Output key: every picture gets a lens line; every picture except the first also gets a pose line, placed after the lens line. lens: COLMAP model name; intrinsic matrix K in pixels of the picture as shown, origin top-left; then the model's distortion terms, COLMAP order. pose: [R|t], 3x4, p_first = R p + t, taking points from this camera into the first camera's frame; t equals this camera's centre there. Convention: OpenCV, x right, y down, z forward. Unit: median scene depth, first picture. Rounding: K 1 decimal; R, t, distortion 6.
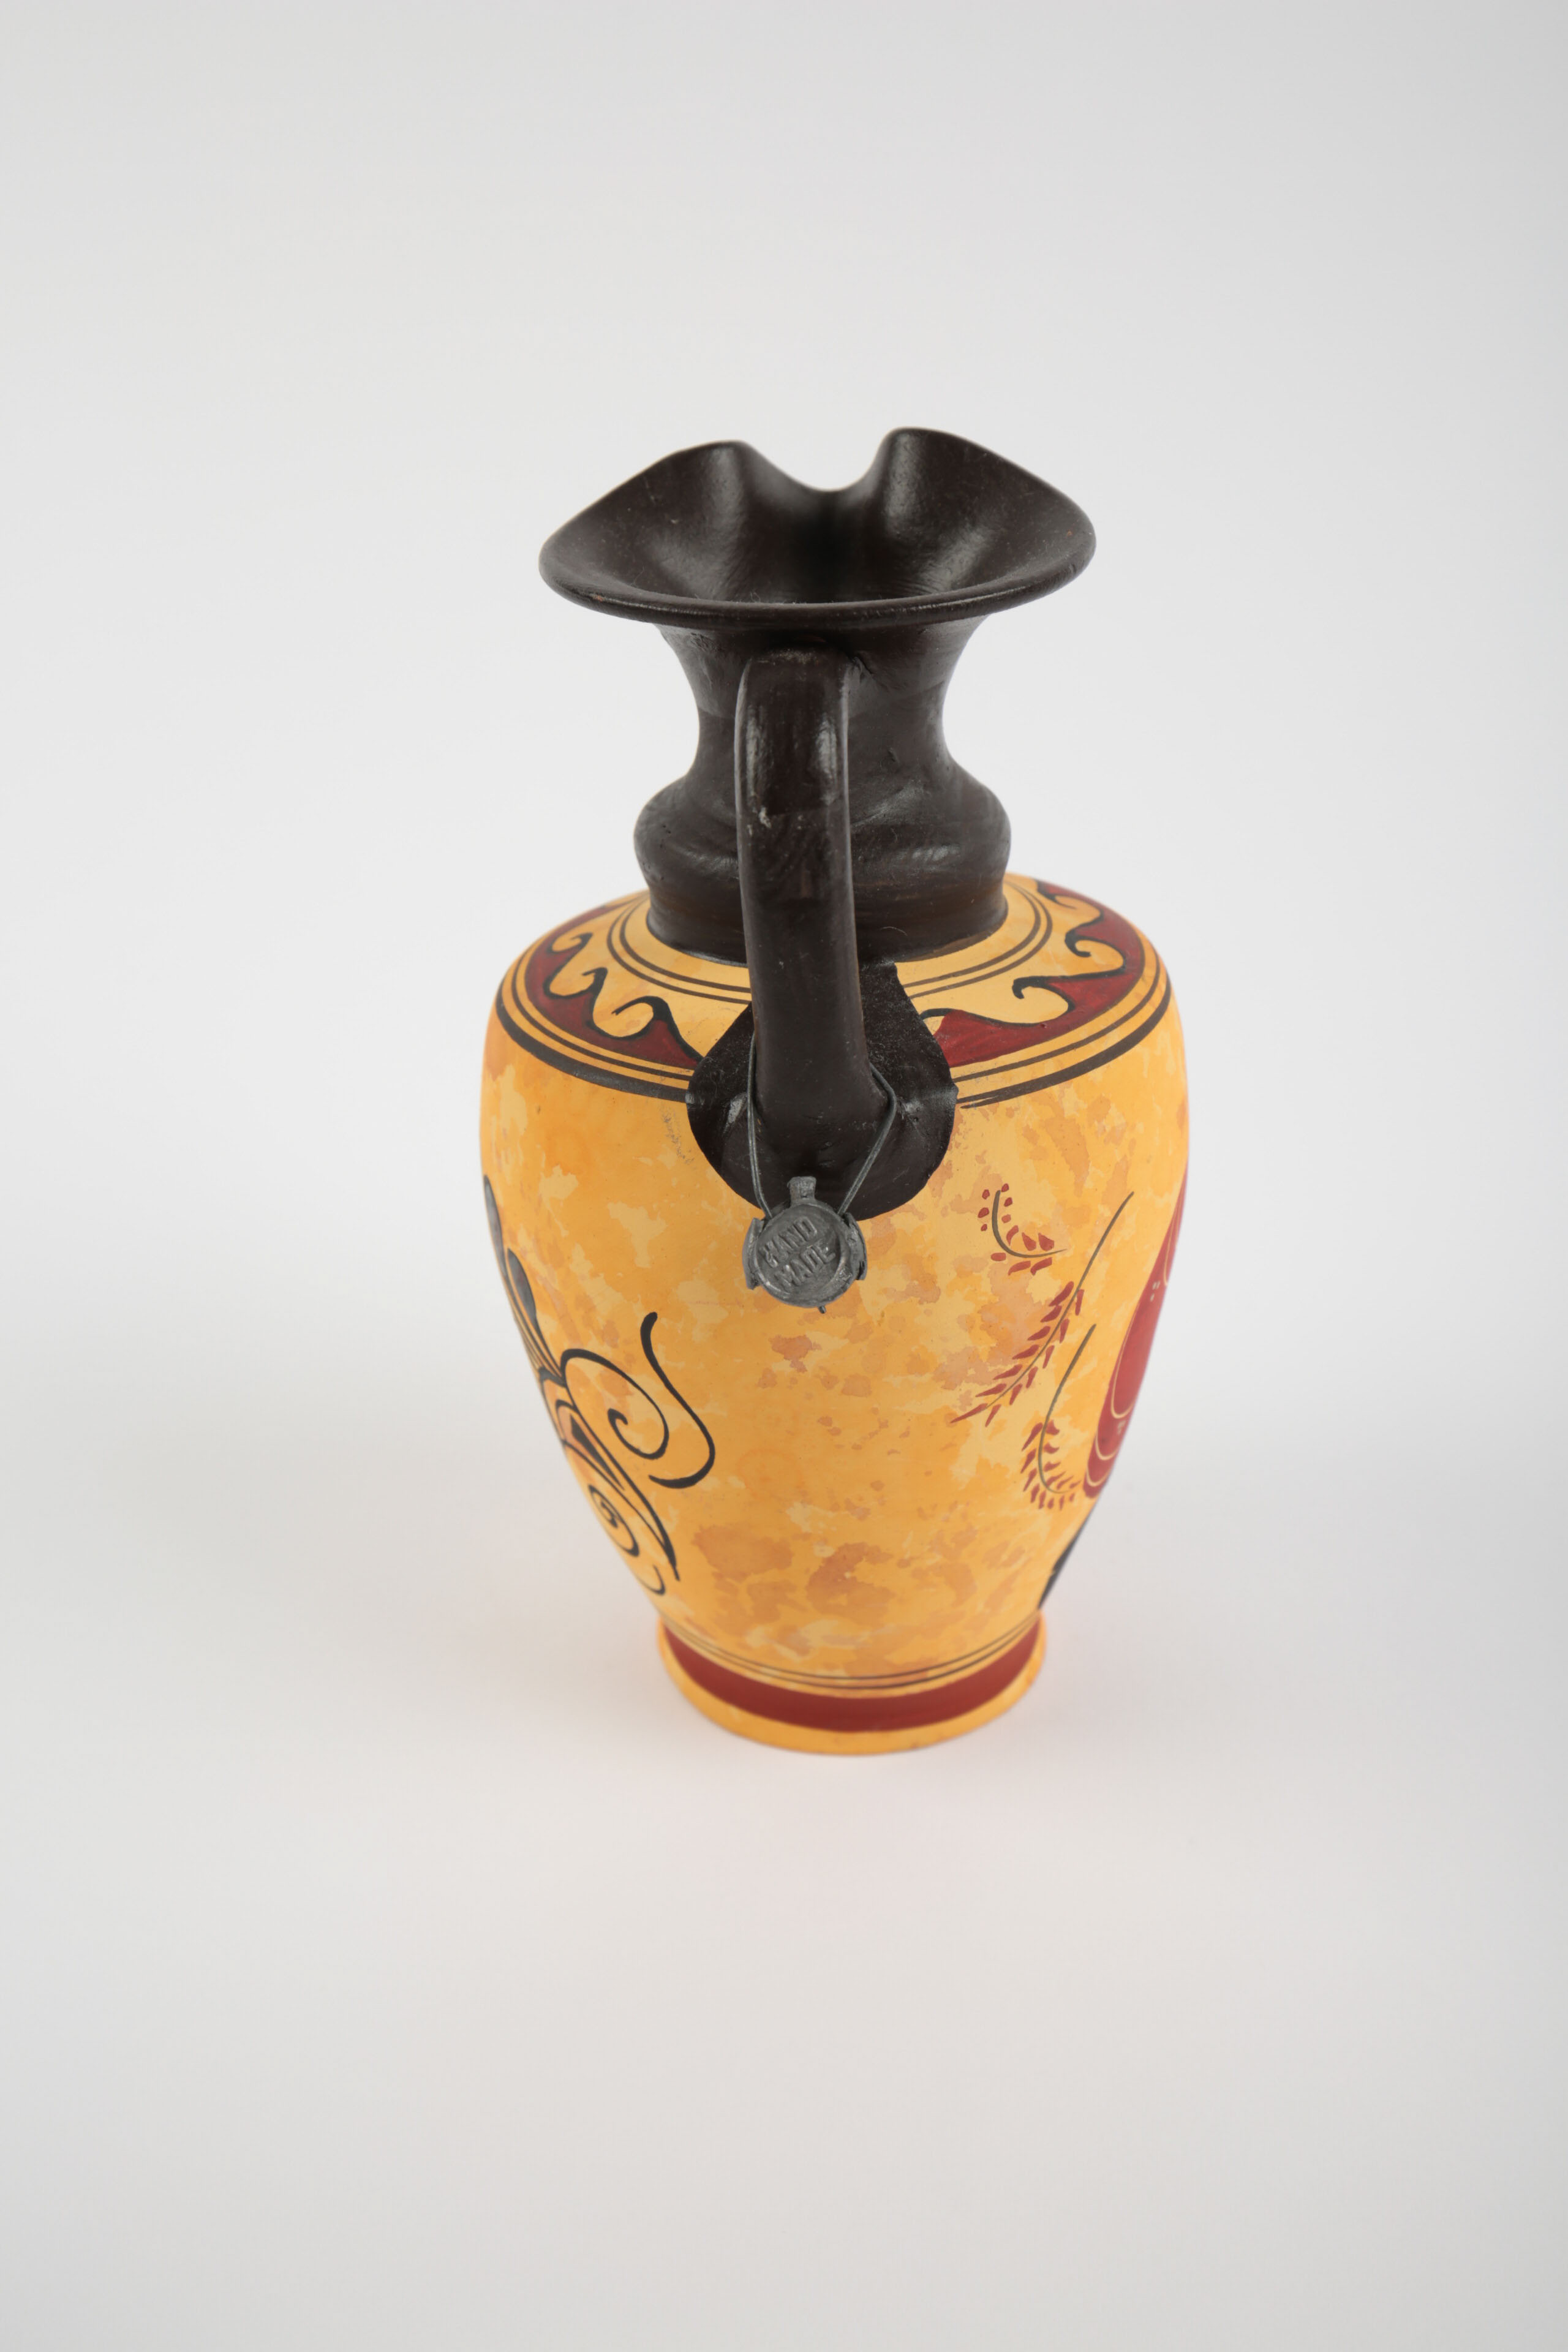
lens RADIAL K [[2049.0, 0, 784.0], [0, 2049.0, 1176.0], [0, 0, 1]] dist [0.032201, 0.000270]
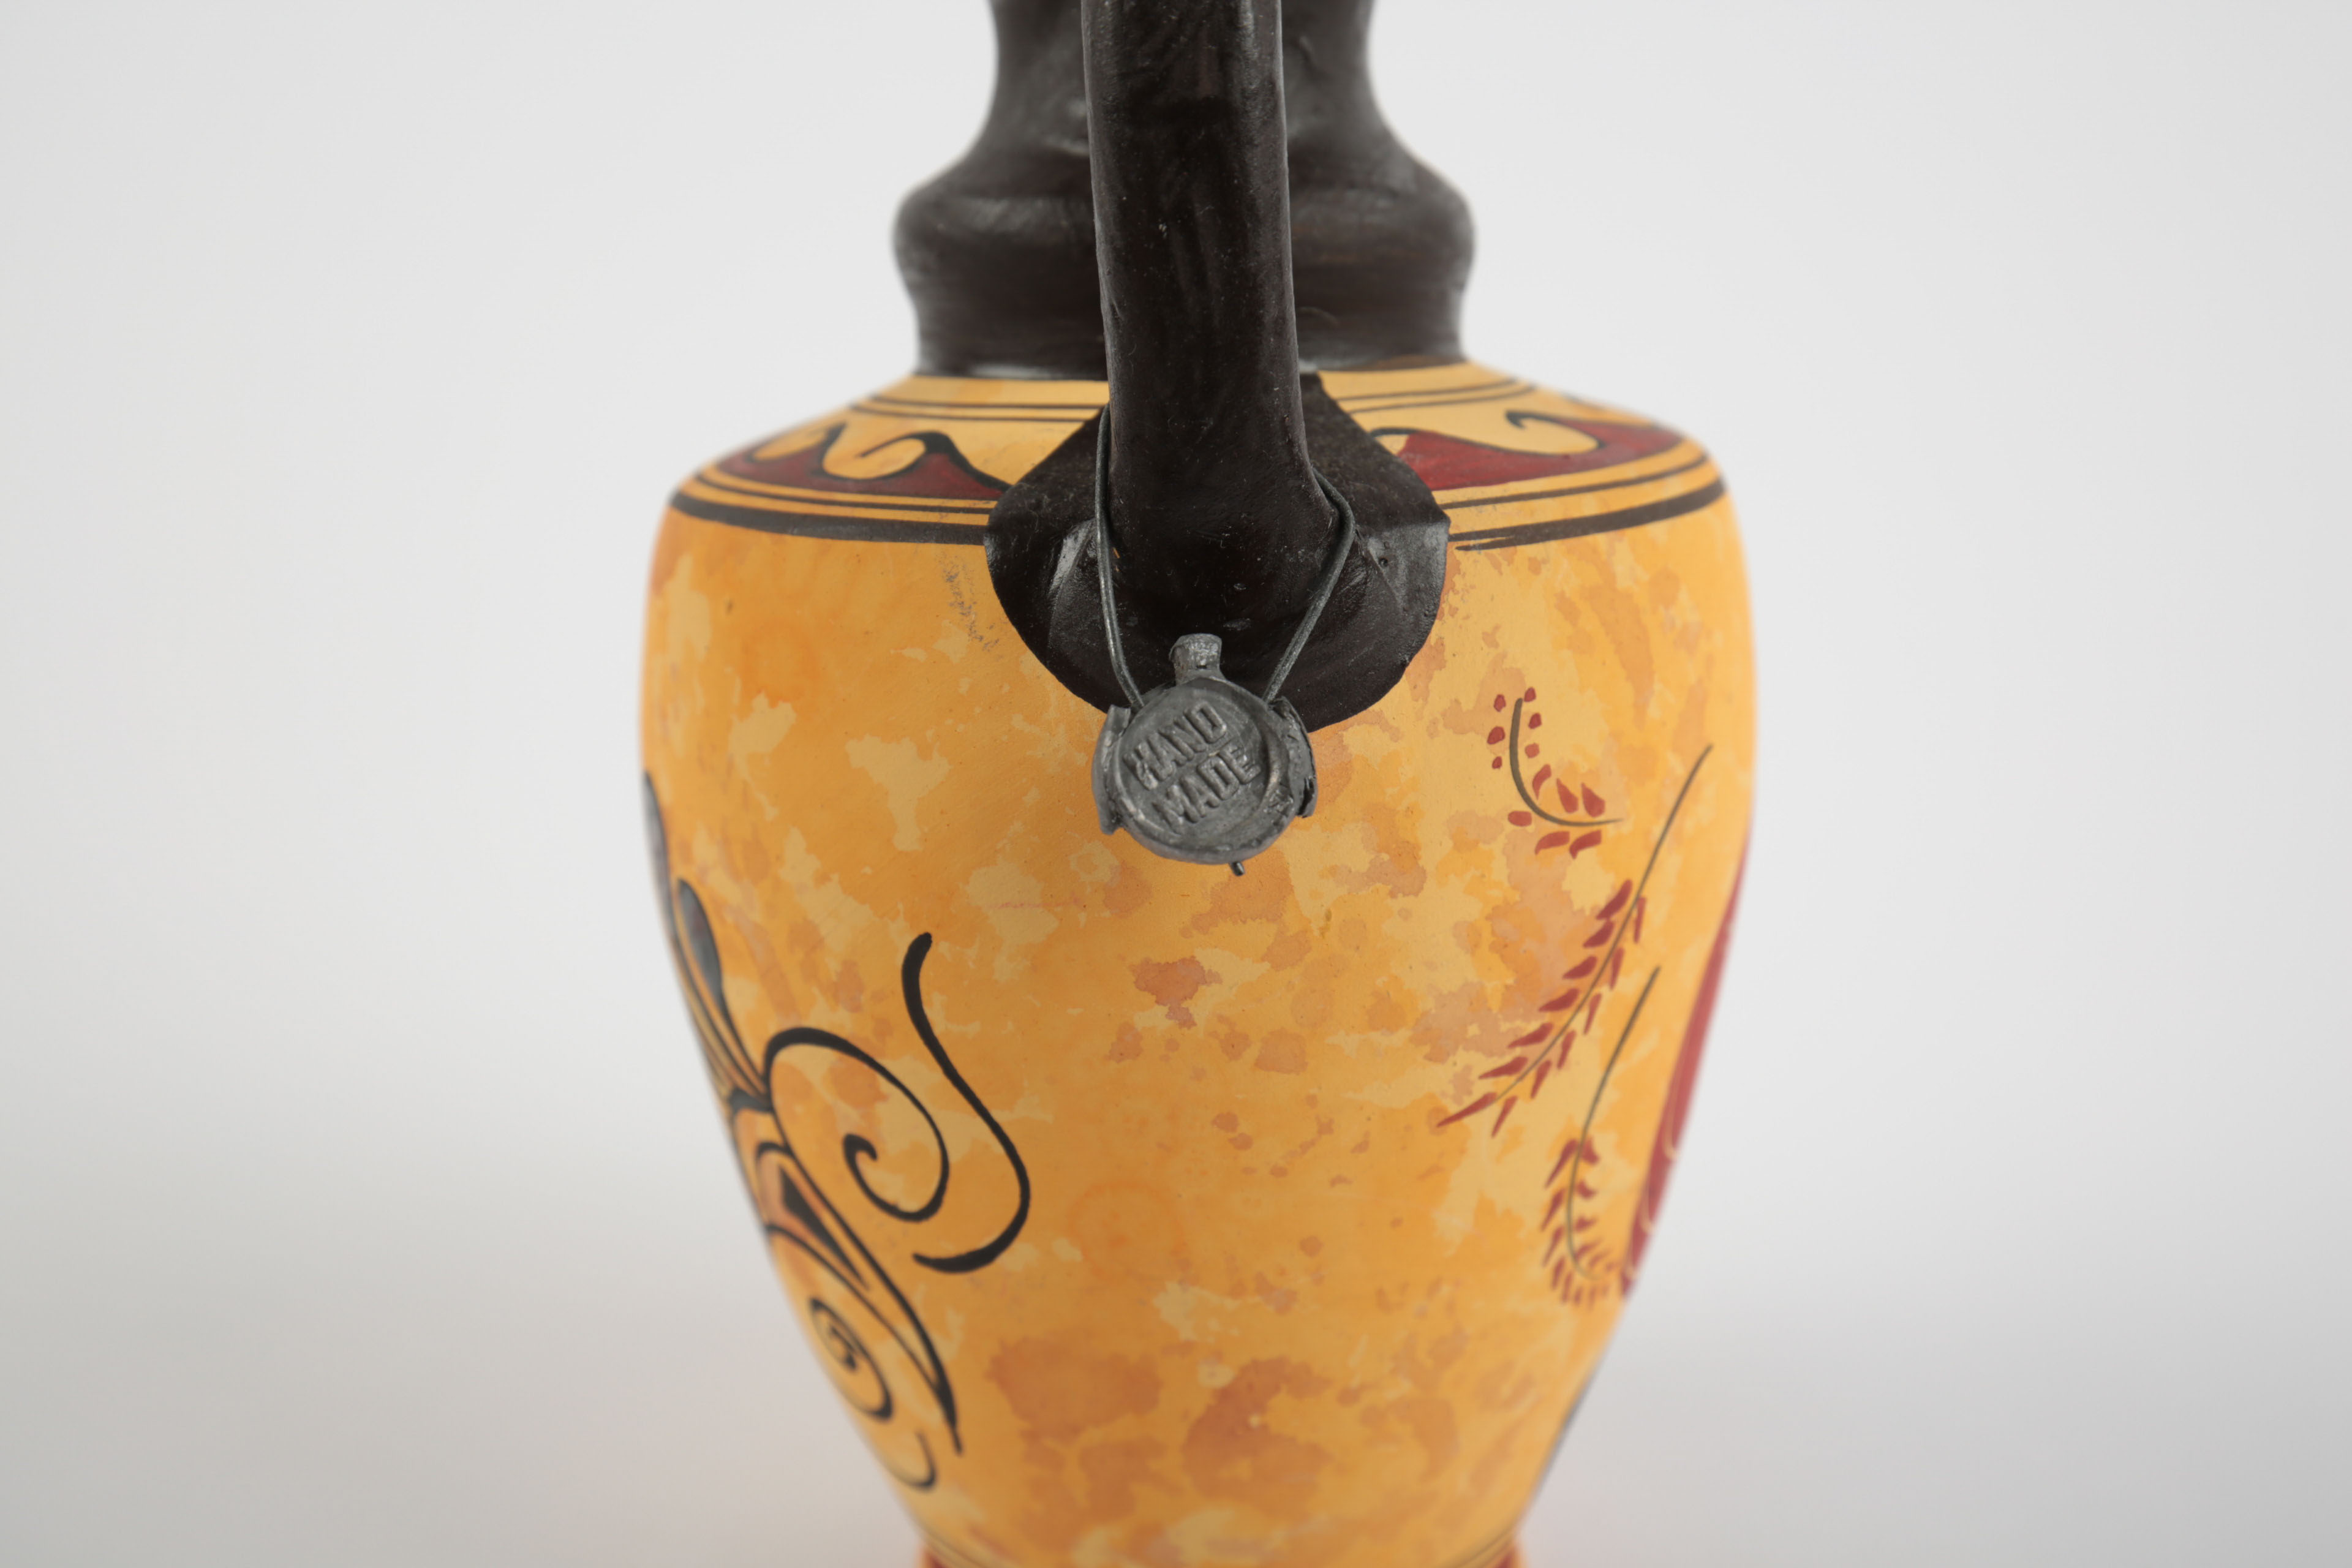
lens RADIAL K [[2049.0, 0, 1184.8], [0, 2049.0, 814.8], [0, 0, 1]] dist [0.032201, 0.000270]
pose [[0.996825, -0.007276, 0.079296, -0.035872], [0.021438, 0.983570, -0.179247, 0.136153], [-0.076689, 0.180378, 0.980603, 0.416508]]
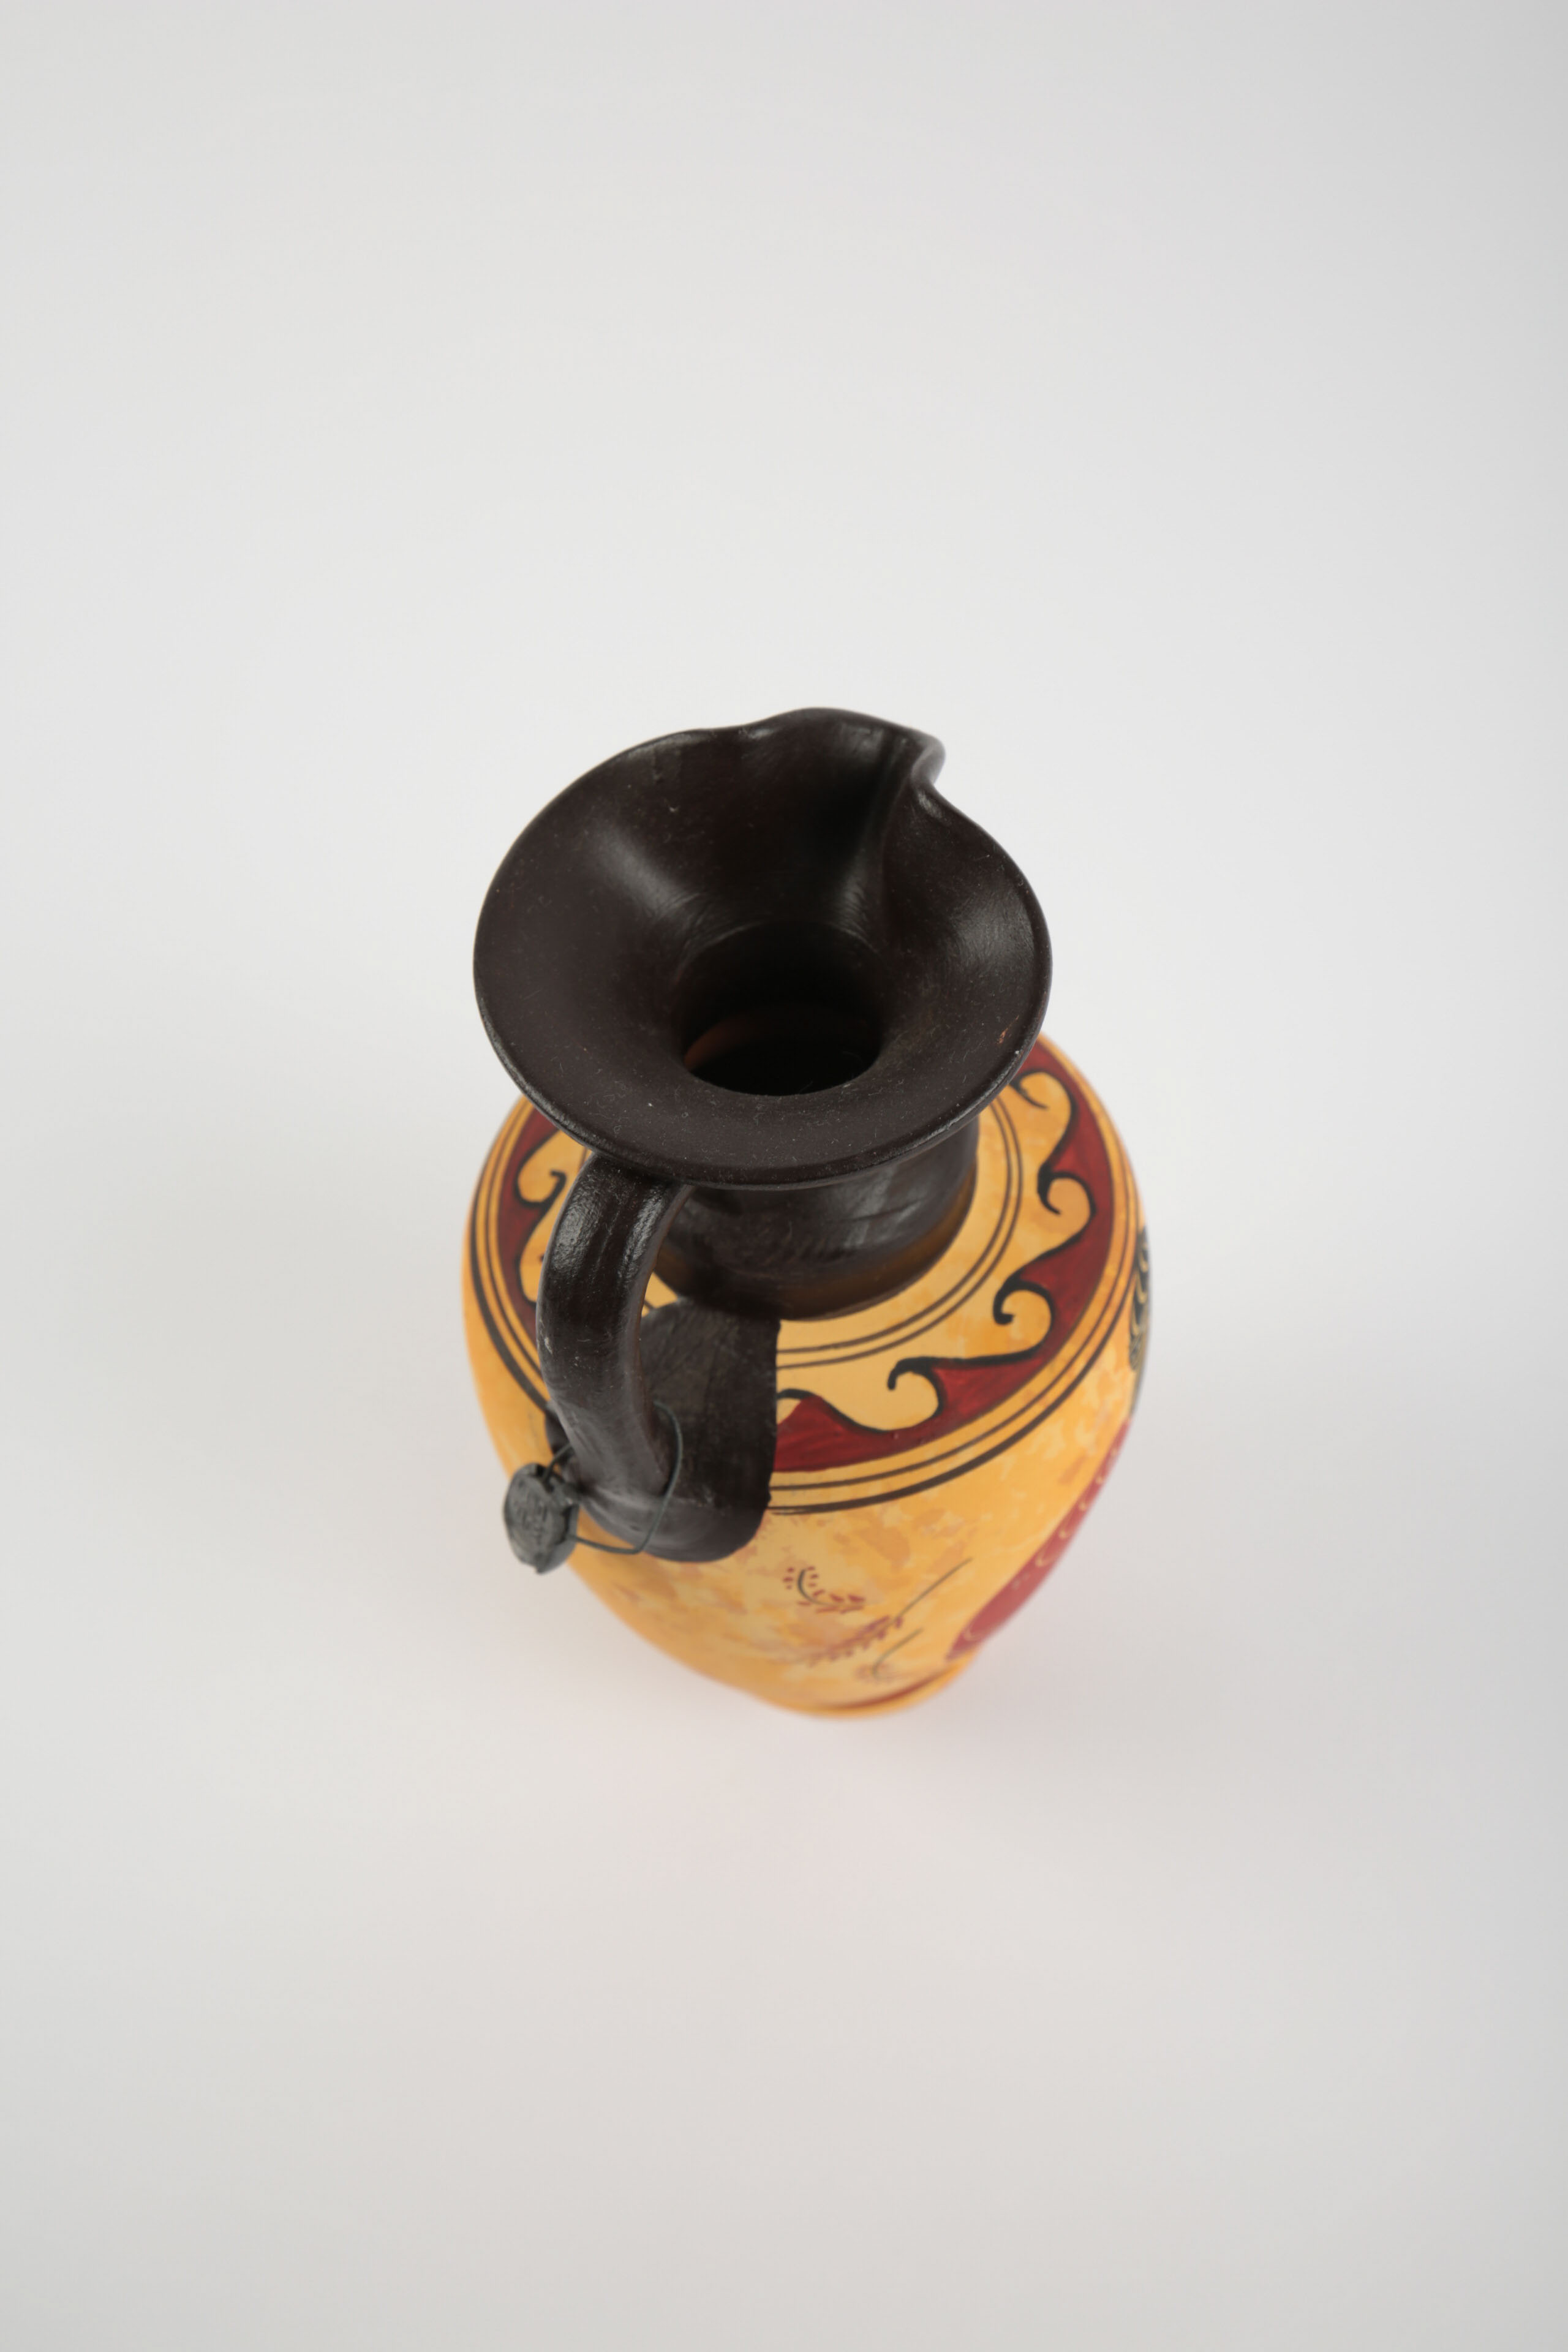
lens RADIAL K [[2049.0, 0, 784.0], [0, 2049.0, 1176.0], [0, 0, 1]] dist [0.032201, 0.000270]
pose [[0.919368, 0.310345, -0.241763, 0.275734], [-0.151427, 0.846368, 0.510618, -0.675766], [0.363088, -0.432836, 0.825118, 0.193698]]
